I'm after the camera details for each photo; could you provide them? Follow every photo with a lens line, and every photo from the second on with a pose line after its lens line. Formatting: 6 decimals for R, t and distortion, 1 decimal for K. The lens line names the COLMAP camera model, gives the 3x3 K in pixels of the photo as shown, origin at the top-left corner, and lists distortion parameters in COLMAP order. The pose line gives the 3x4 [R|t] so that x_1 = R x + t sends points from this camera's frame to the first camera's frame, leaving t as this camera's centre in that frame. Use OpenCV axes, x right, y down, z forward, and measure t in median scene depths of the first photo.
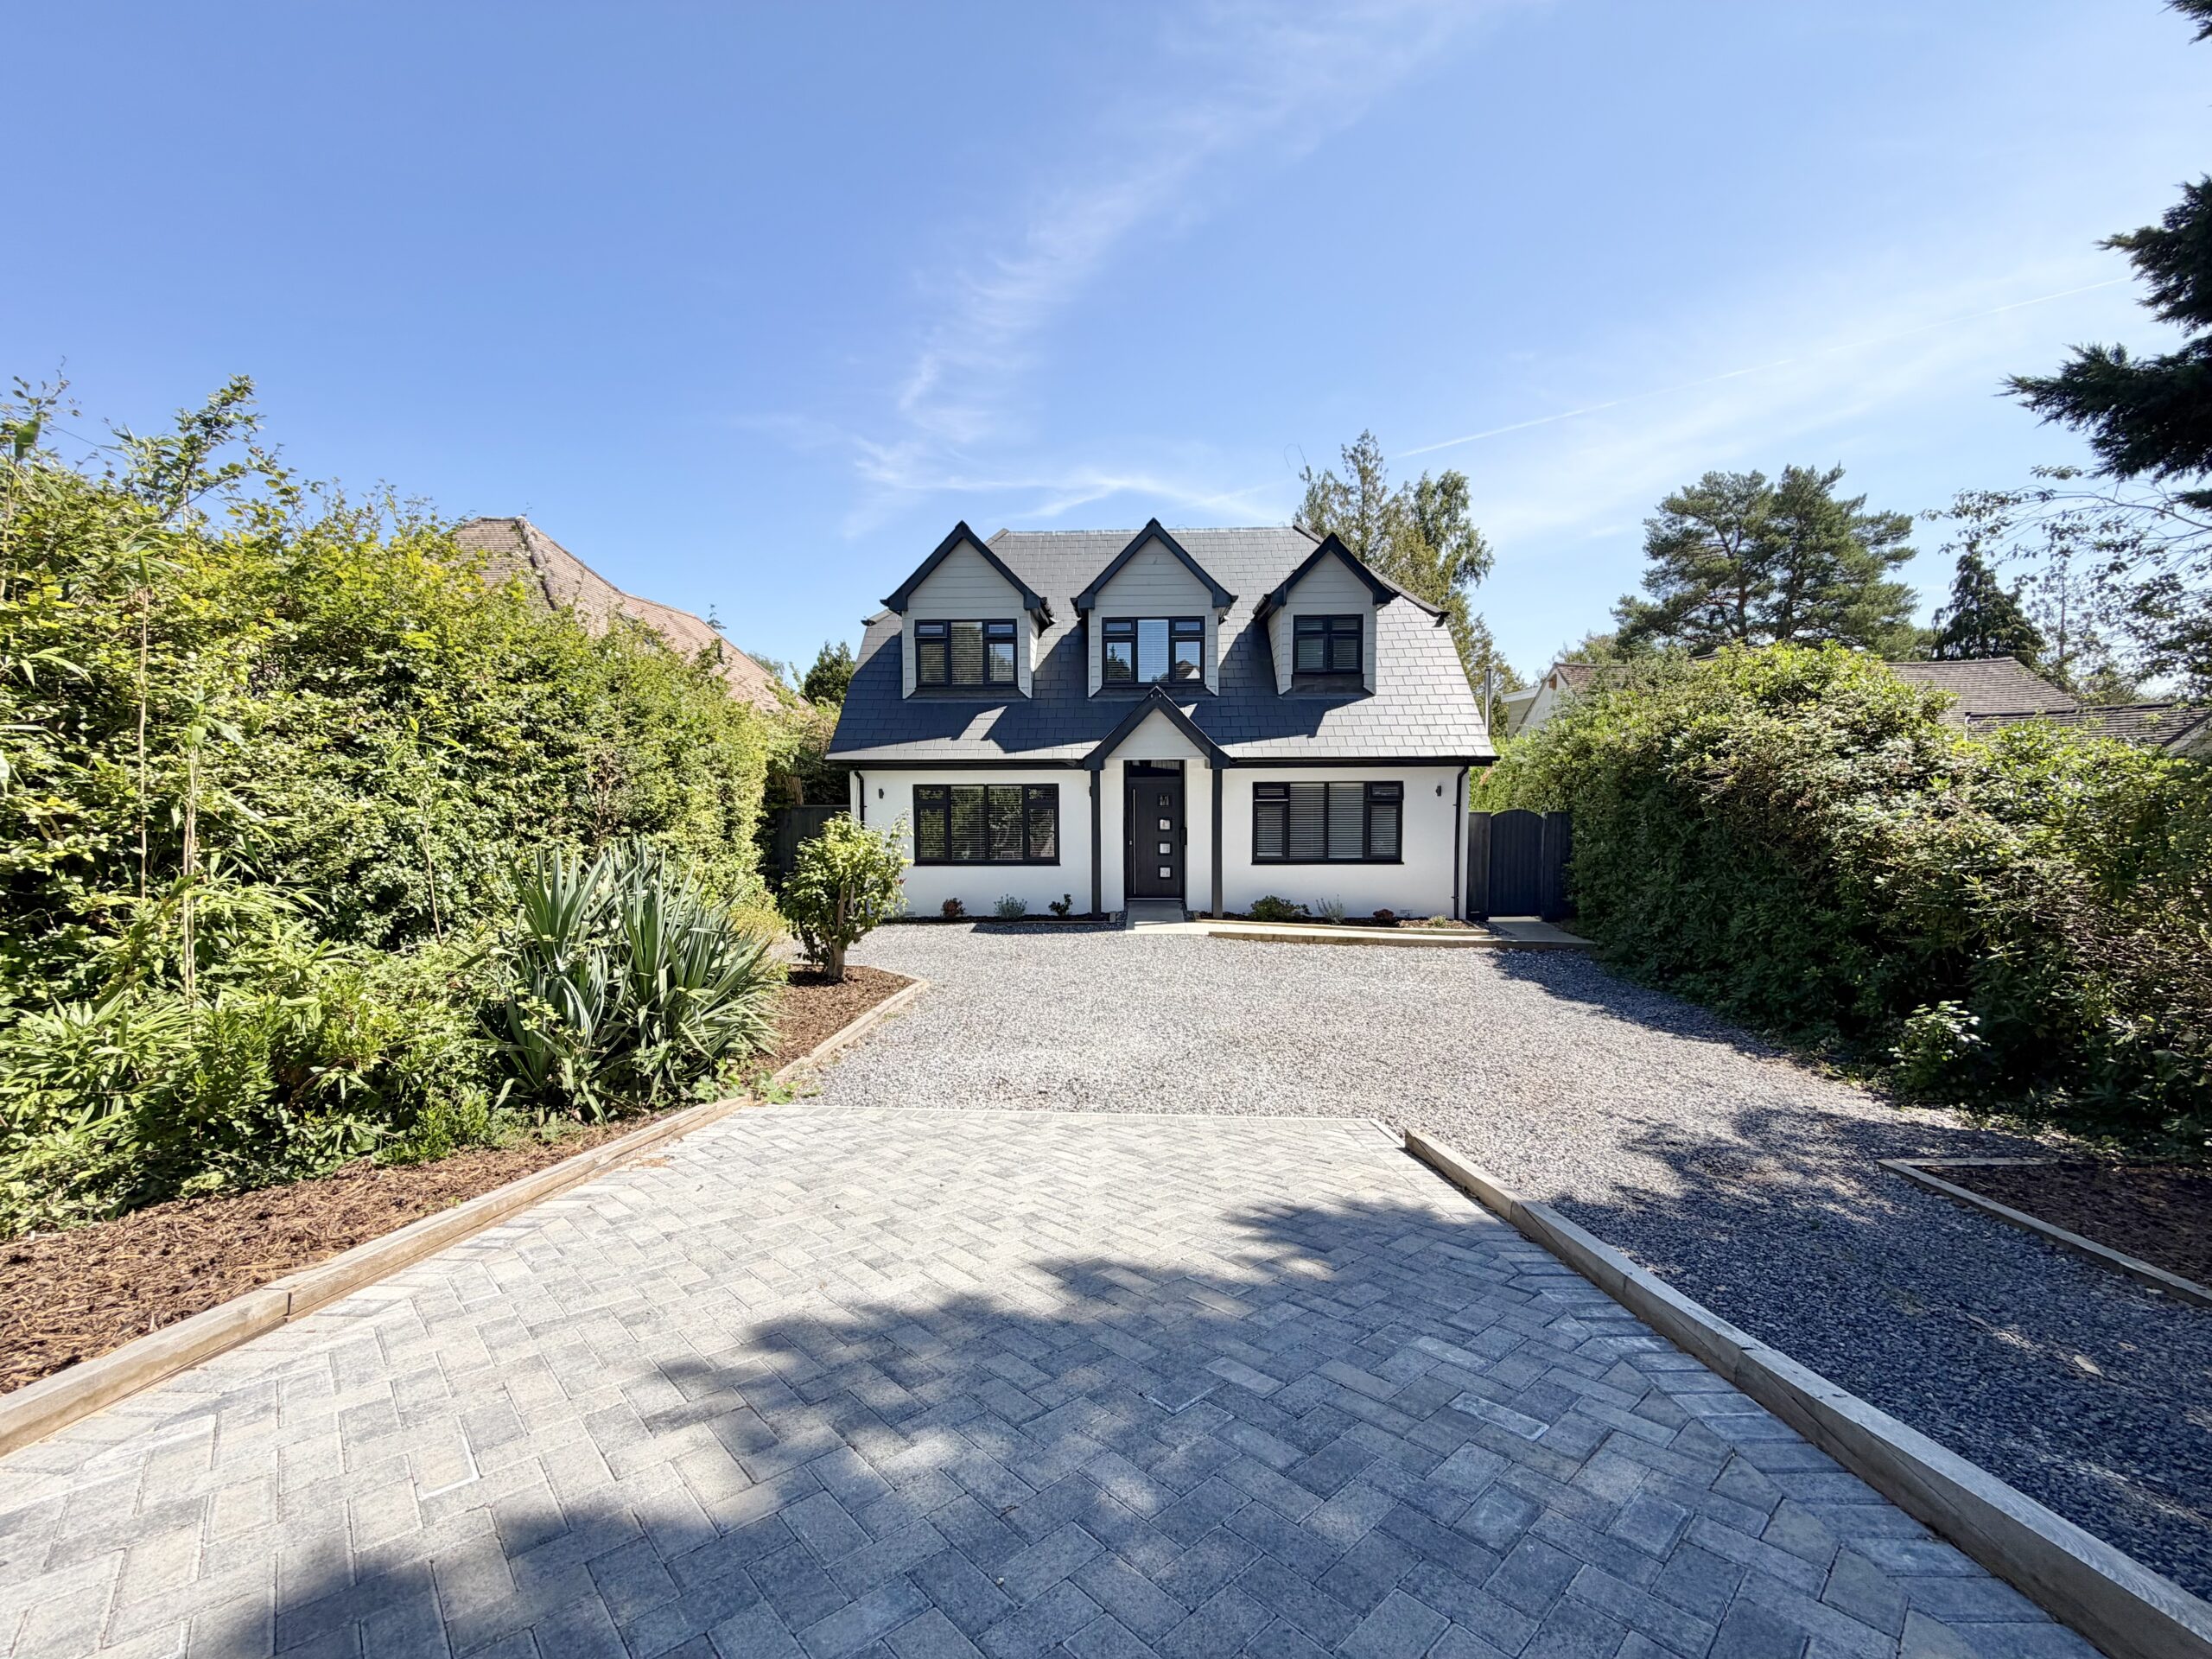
lens RADIAL K [[897.0, 0, 1106.0], [0, 897.0, 829.5], [0, 0, 1]] dist [0.001693, 0.000179]
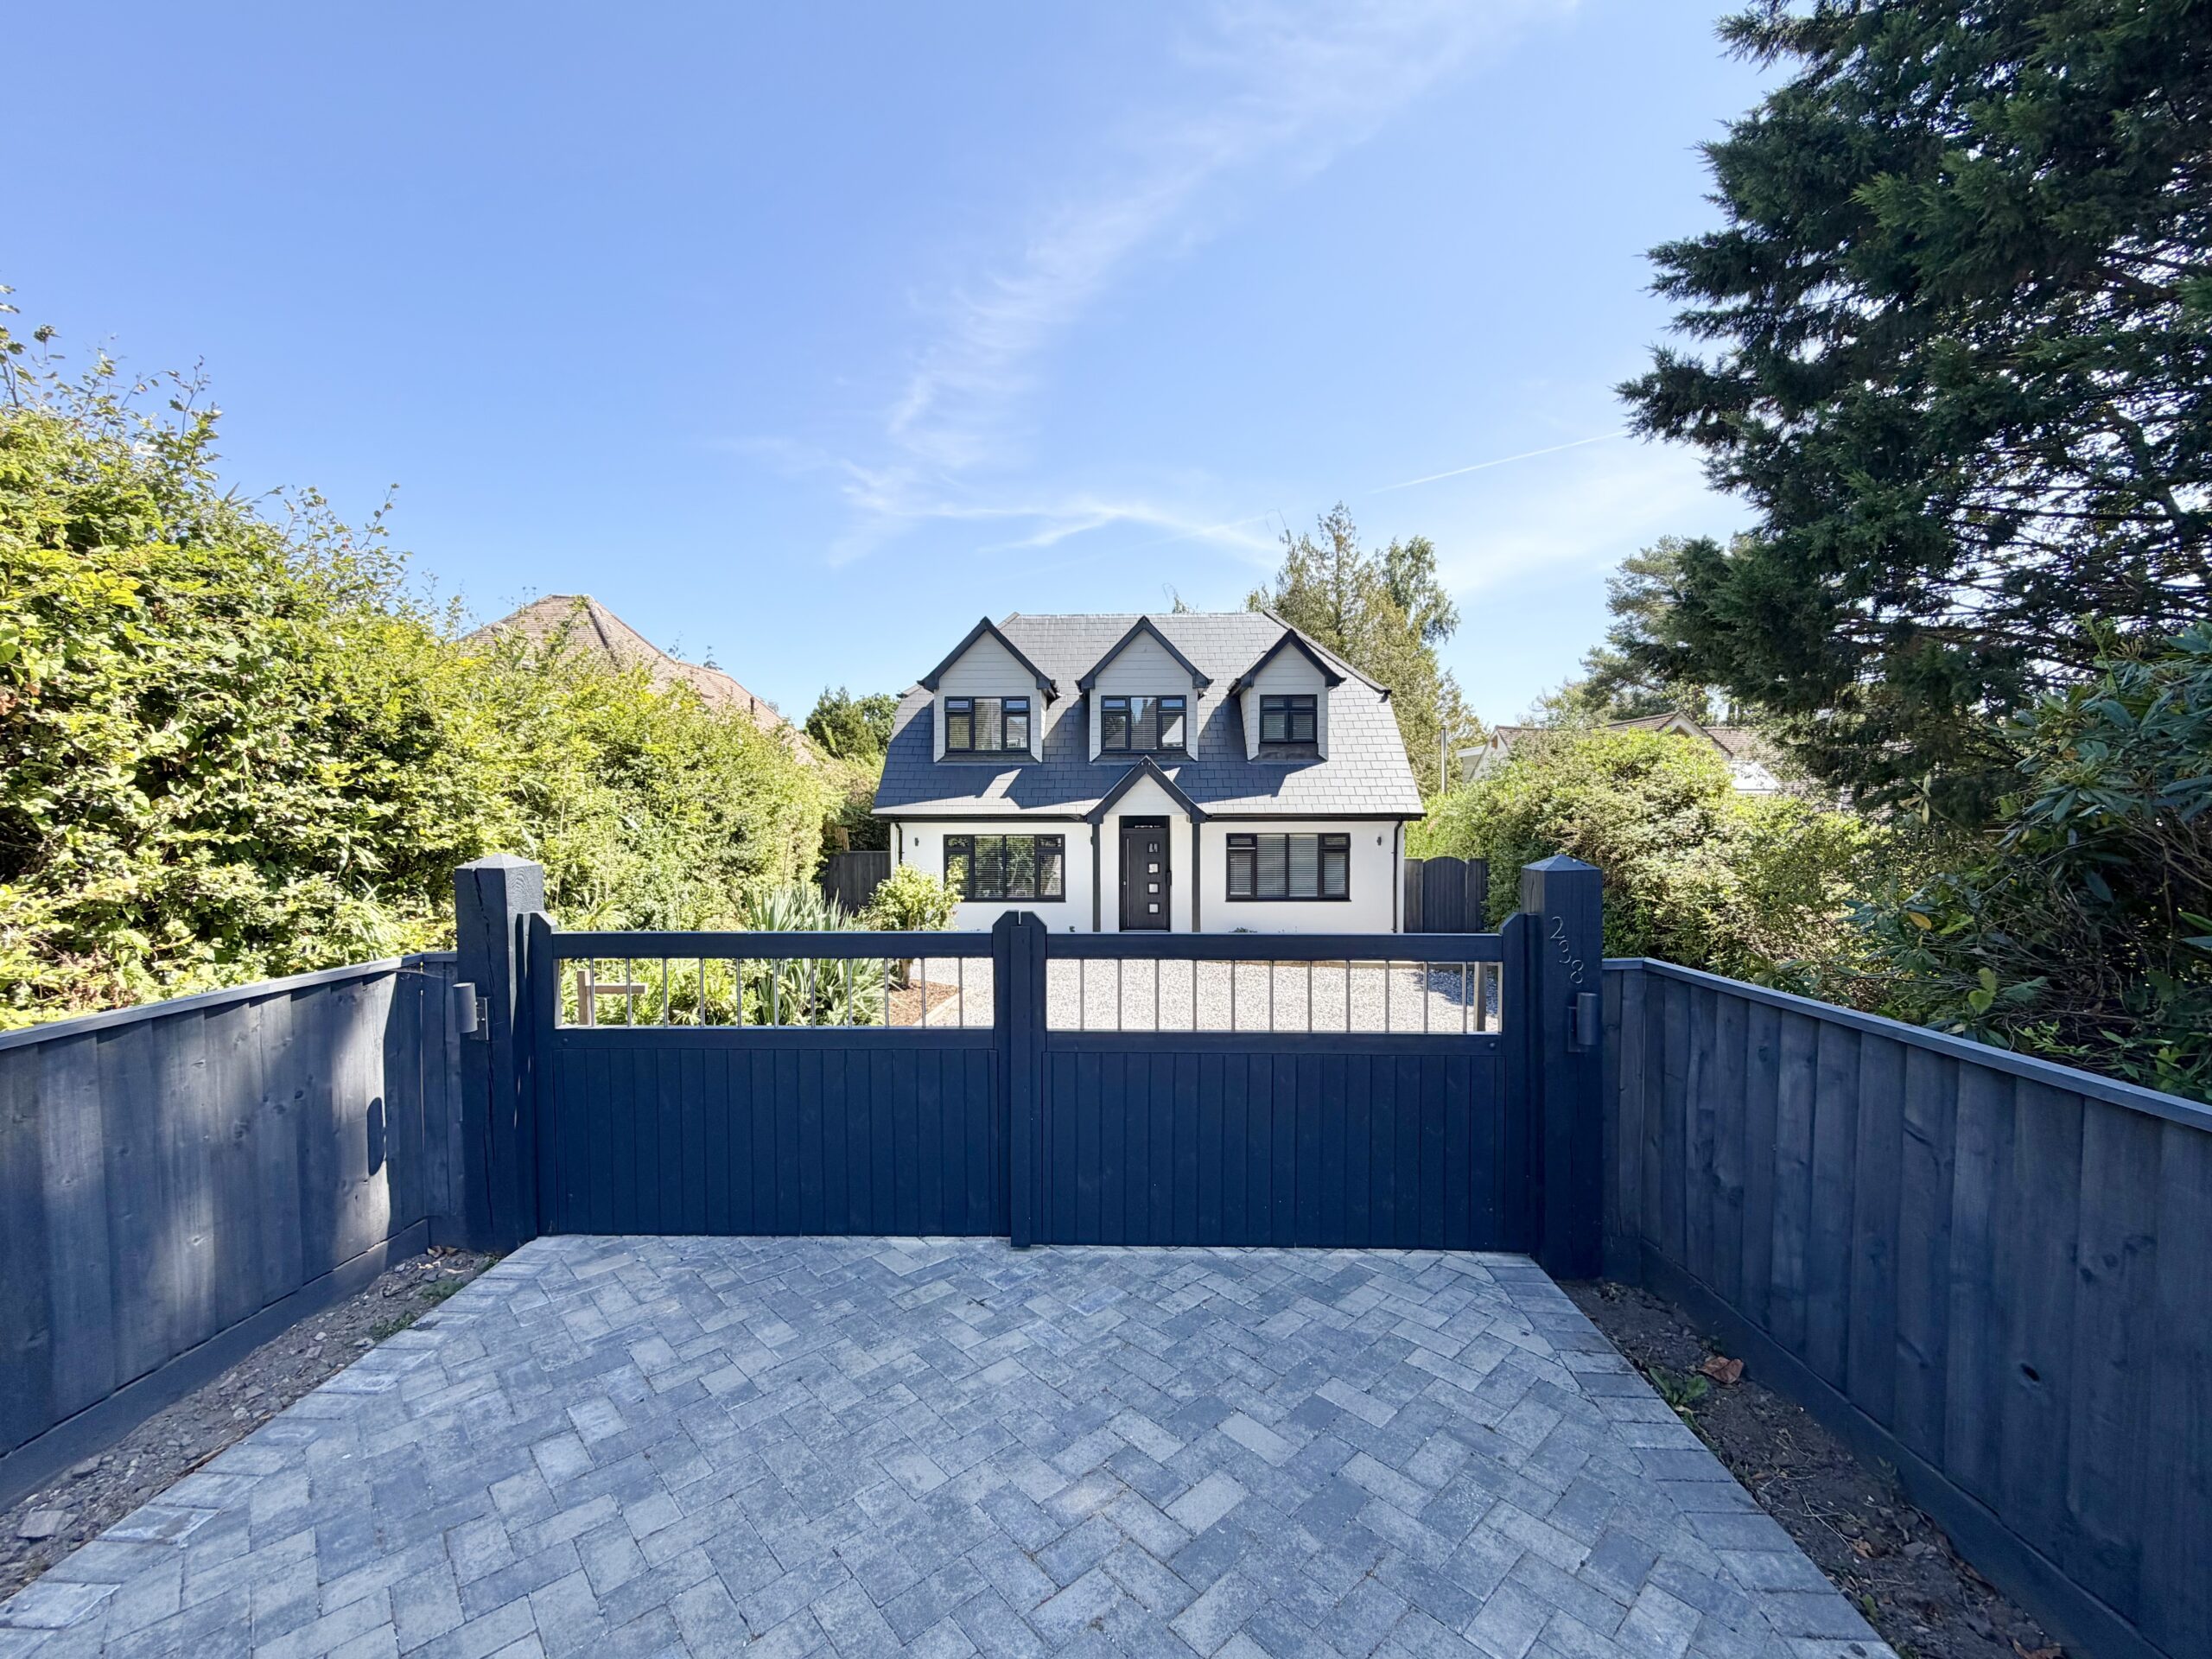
lens RADIAL K [[901.4, 0, 1106.0], [0, 901.4, 829.5], [0, 0, 1]] dist [0.001867, 0.000465]
pose [[0.999935, 0.002724, 0.011080, -0.010757], [-0.002240, 0.999053, -0.043455, -0.004722], [-0.011188, 0.043427, 0.998994, -0.201980]]
